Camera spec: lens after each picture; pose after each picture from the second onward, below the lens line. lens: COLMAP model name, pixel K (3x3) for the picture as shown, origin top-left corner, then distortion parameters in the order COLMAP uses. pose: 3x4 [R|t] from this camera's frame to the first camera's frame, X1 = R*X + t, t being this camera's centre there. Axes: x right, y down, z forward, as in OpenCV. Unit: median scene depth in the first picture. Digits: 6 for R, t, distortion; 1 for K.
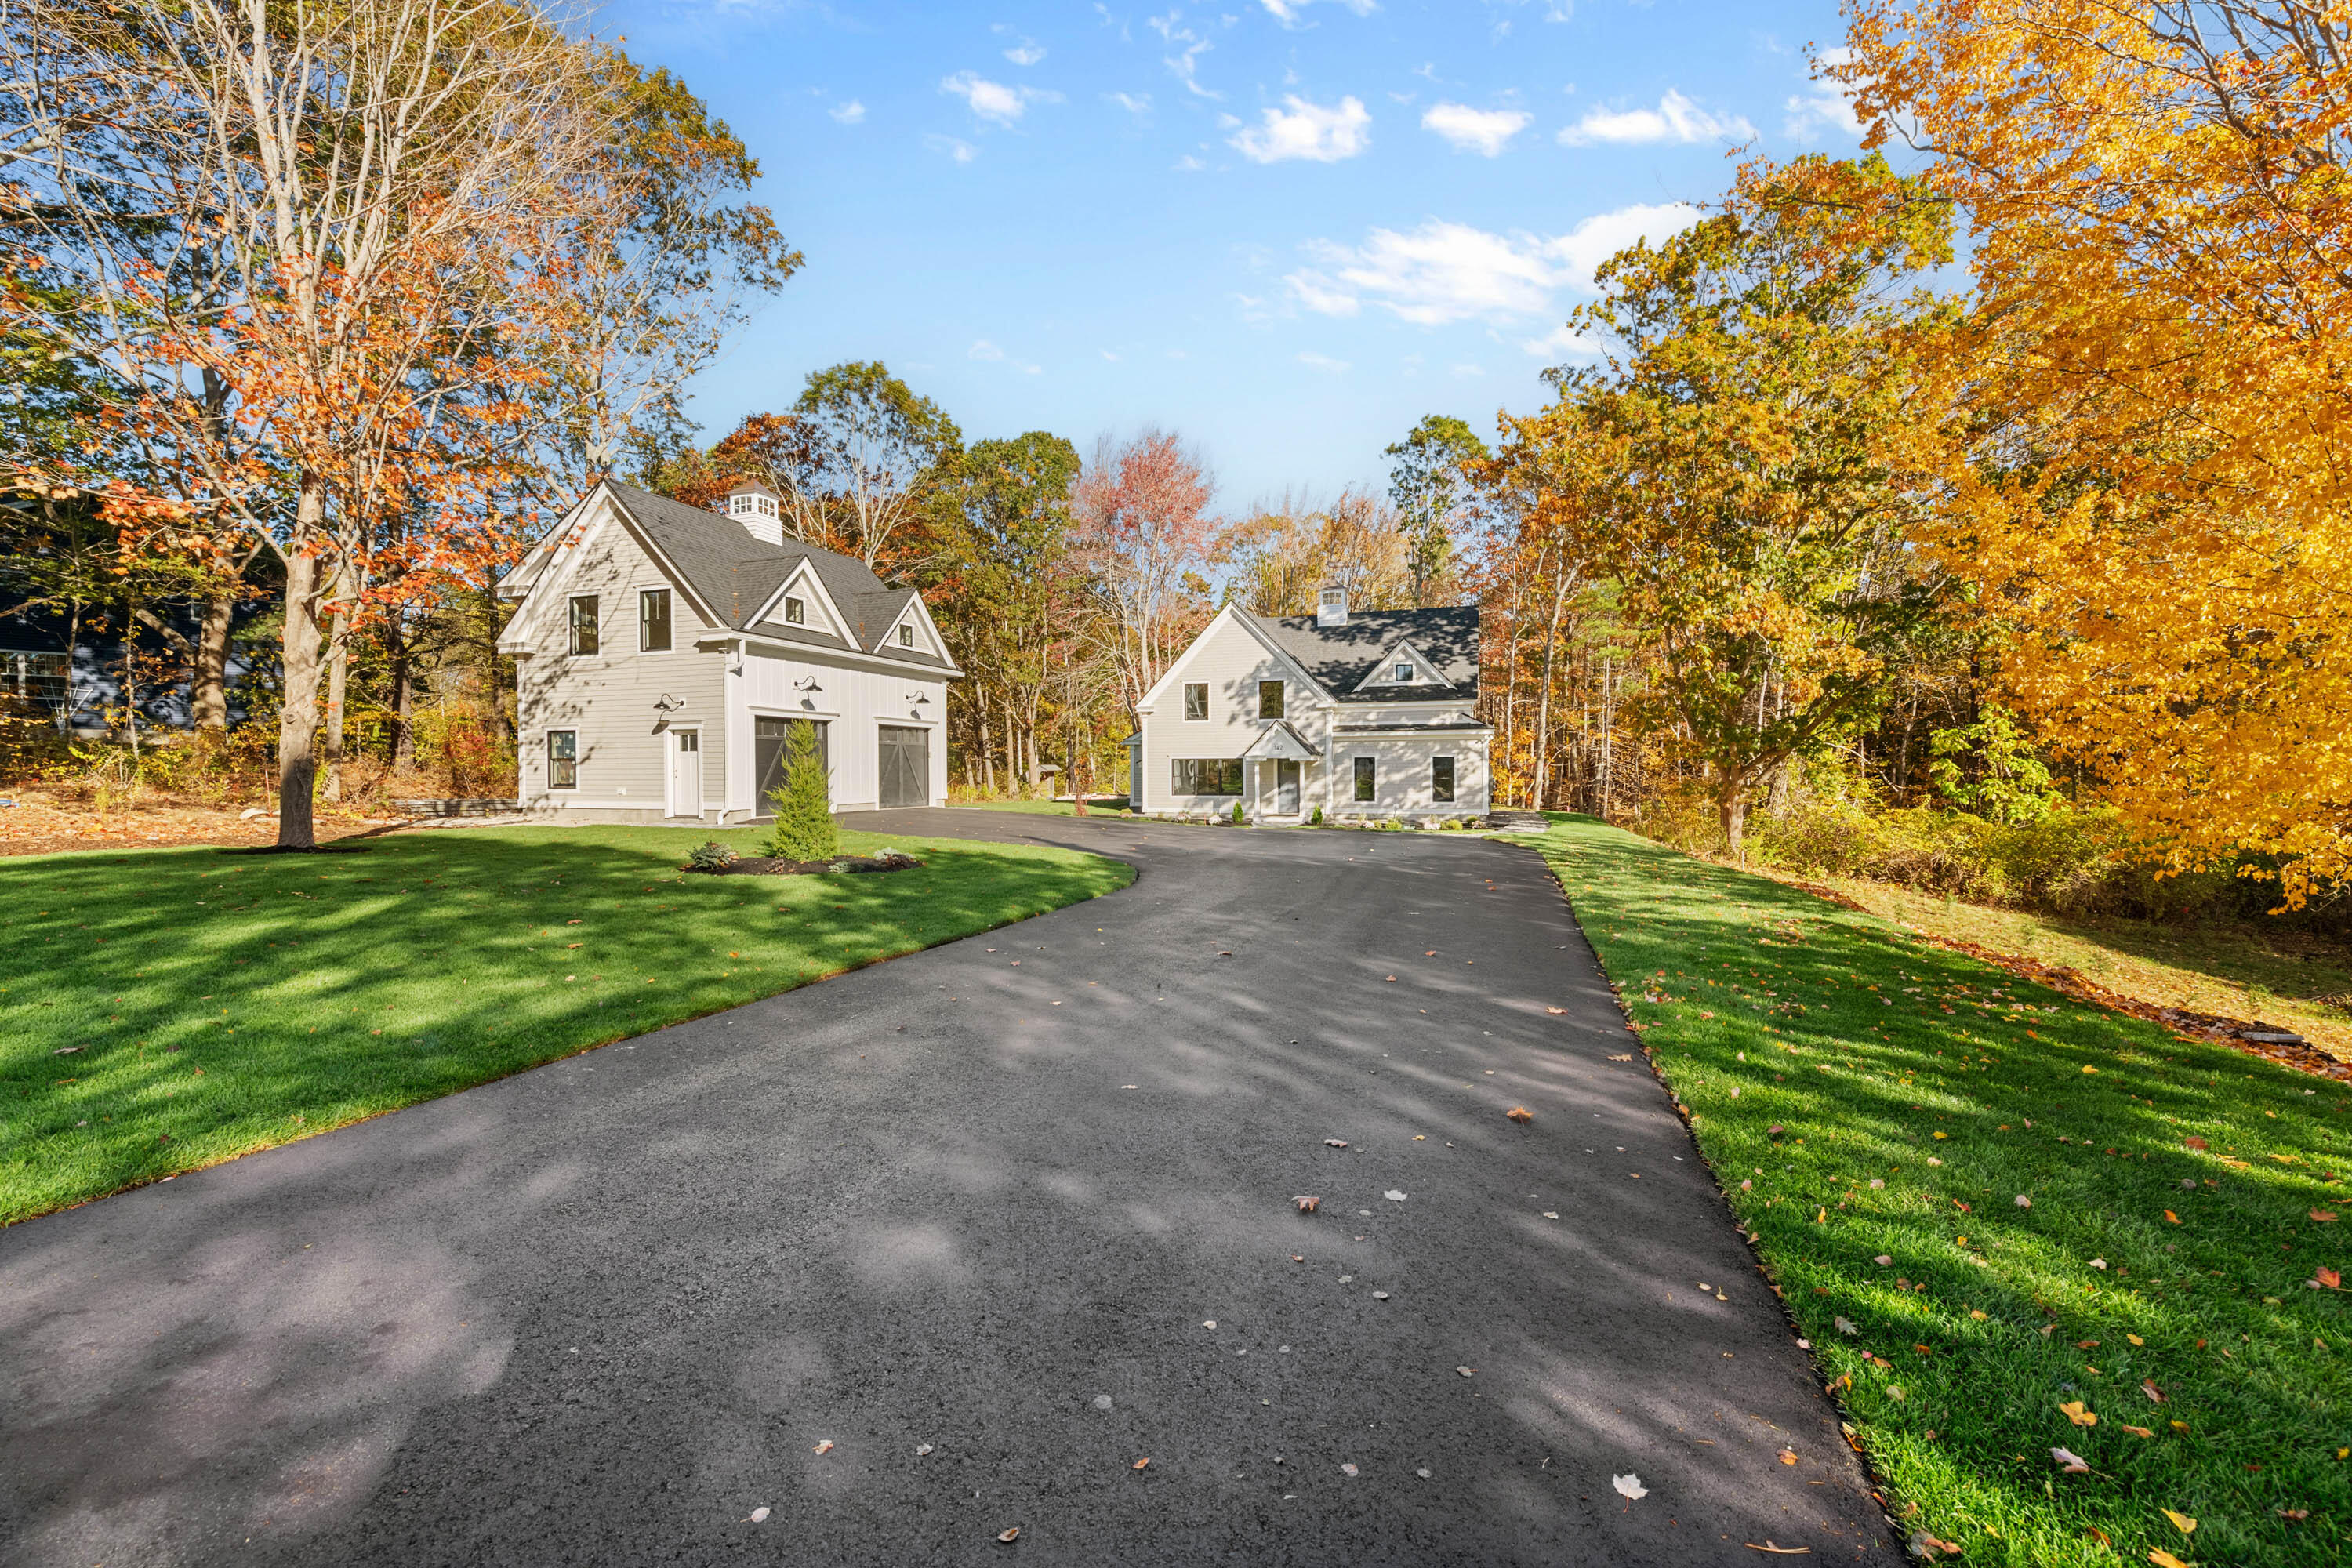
lens RADIAL K [[933.6, 0, 1174.6], [0, 933.6, 772.8], [0, 0, 1]] dist [-0.000116, -0.003381]
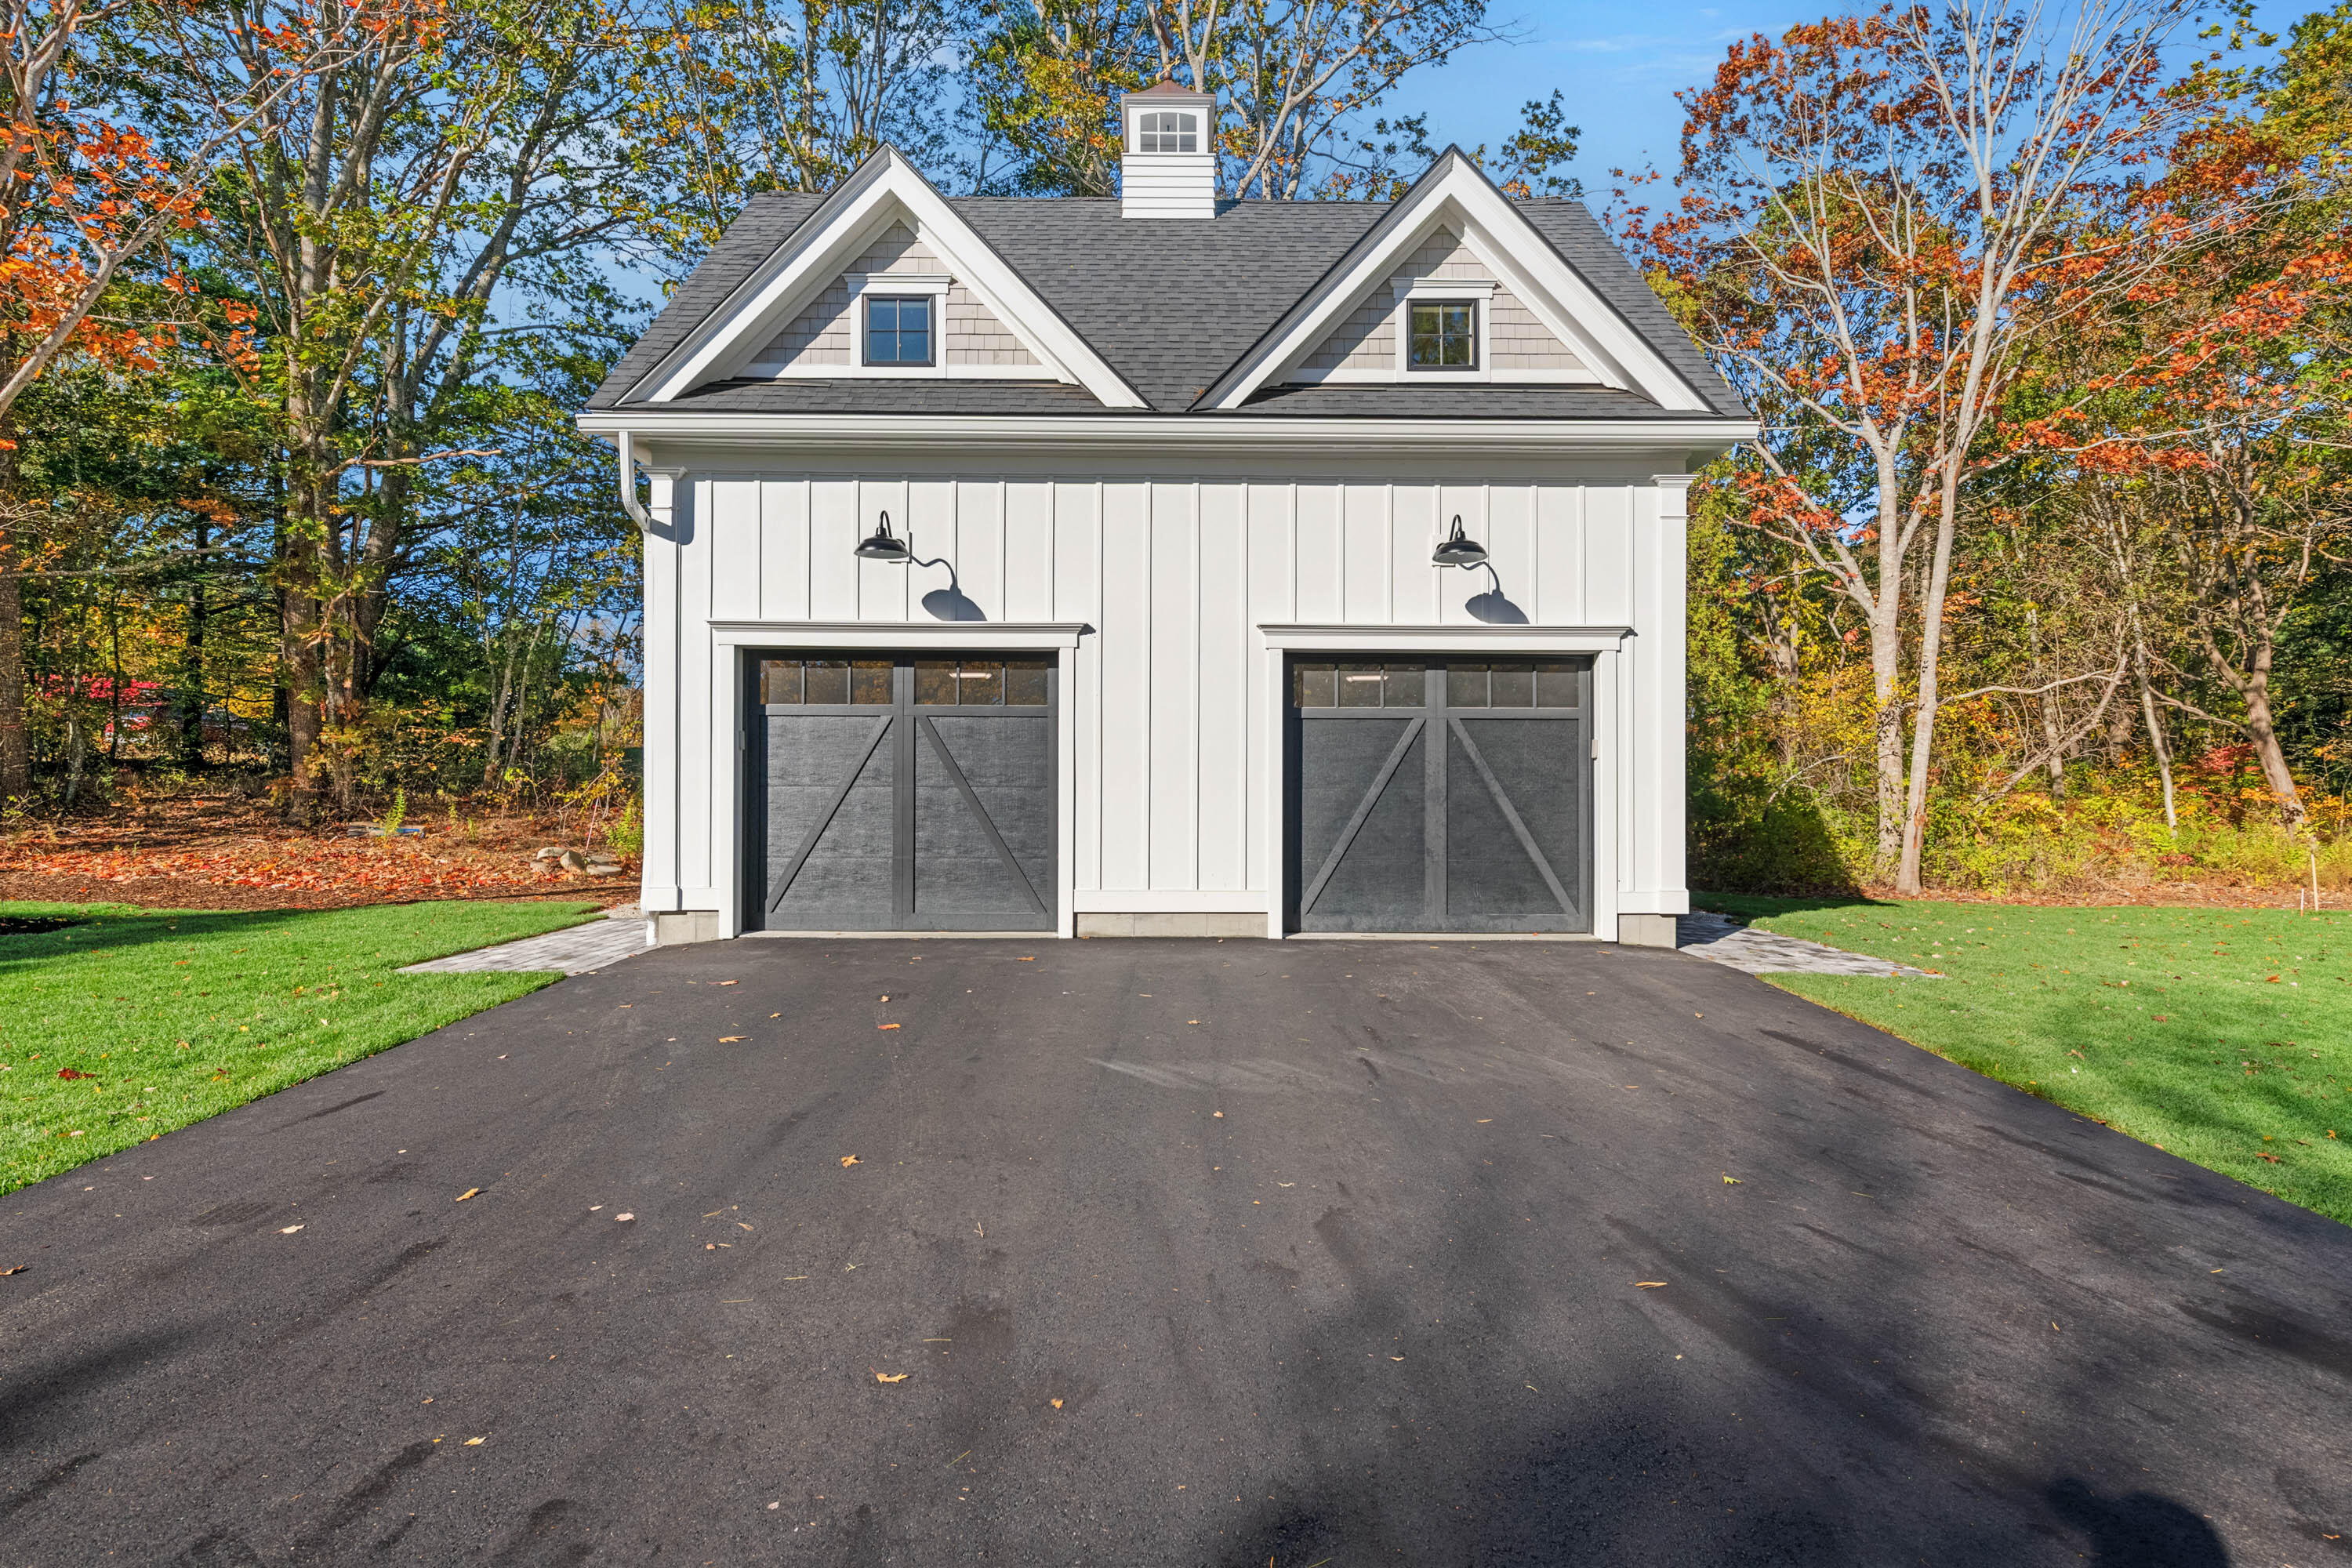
lens RADIAL K [[1126.2, 0, 1176.0], [0, 1126.2, 784.0], [0, 0, 1]] dist [-0.001310, -0.000322]
pose [[0.340695, -0.006545, -0.940151, 0.006277], [-0.010046, 0.999893, -0.010601, -0.003892], [0.940120, 0.013057, 0.340593, 0.645792]]
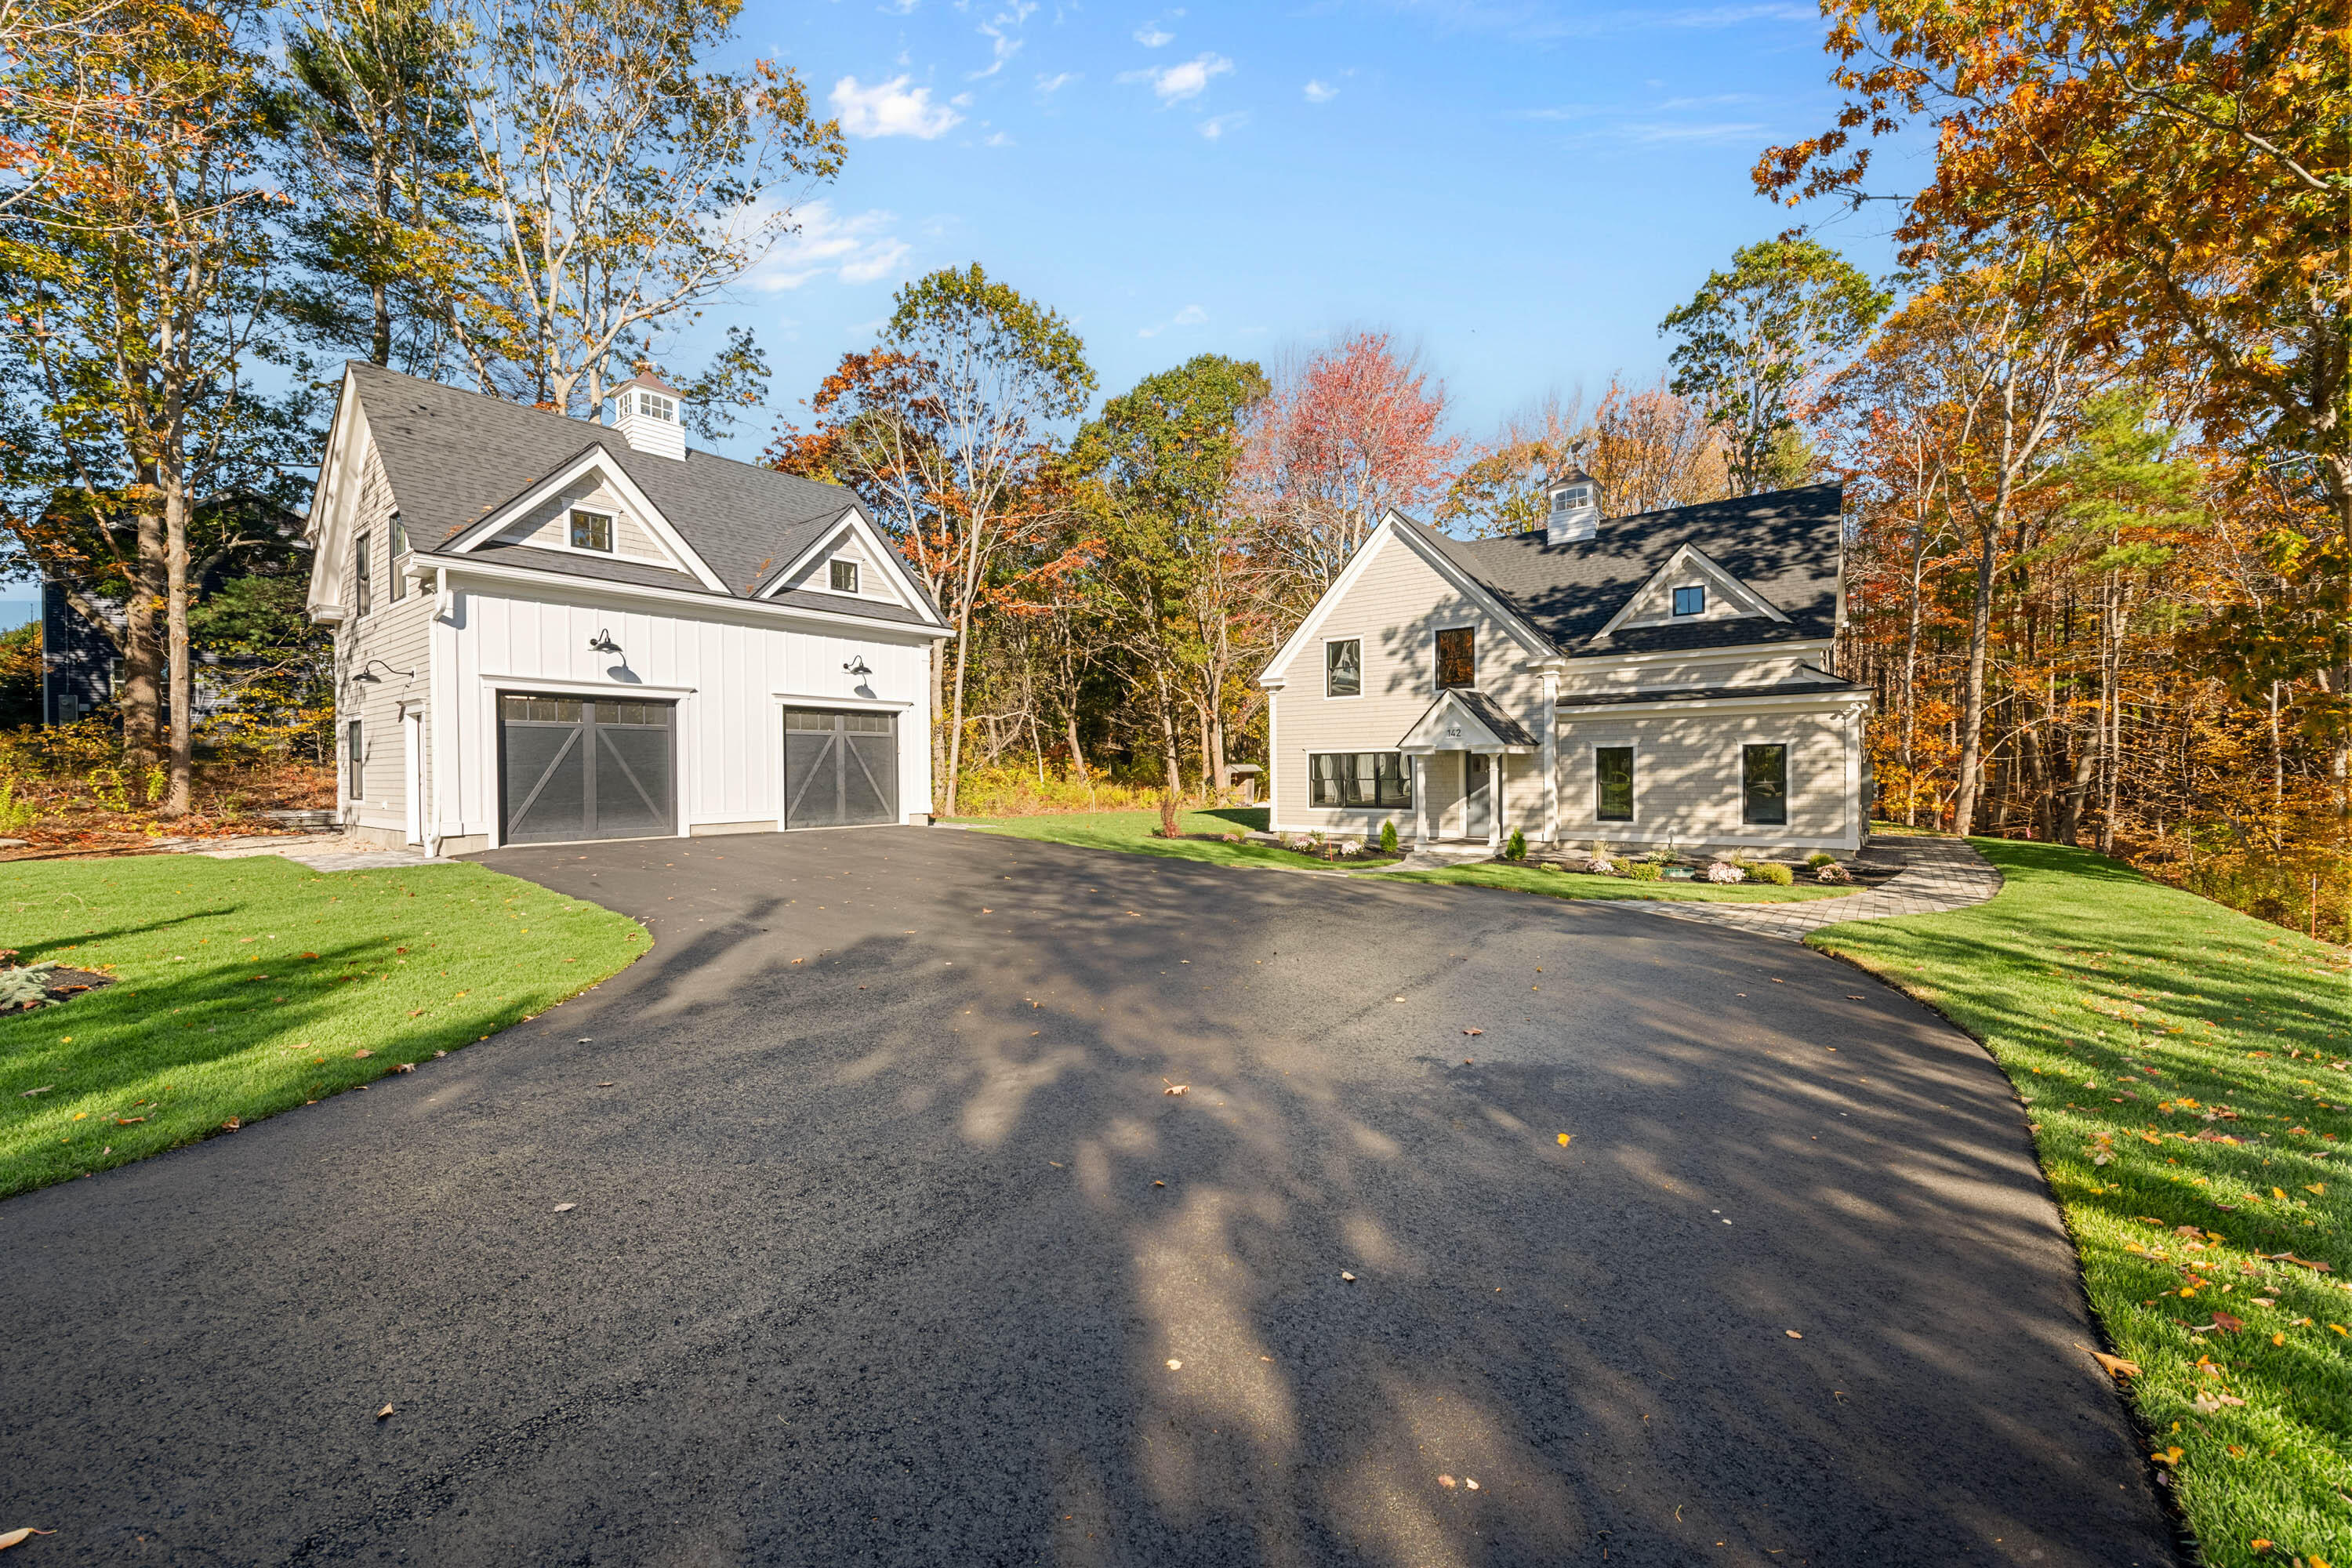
lens RADIAL K [[933.6, 0, 1174.6], [0, 933.6, 772.8], [0, 0, 1]] dist [-0.000116, -0.003381]
pose [[0.945469, -0.005356, -0.325669, 0.132171], [0.004806, 0.999985, -0.002492, 0.000417], [0.325678, 0.000791, 0.945481, 0.343354]]
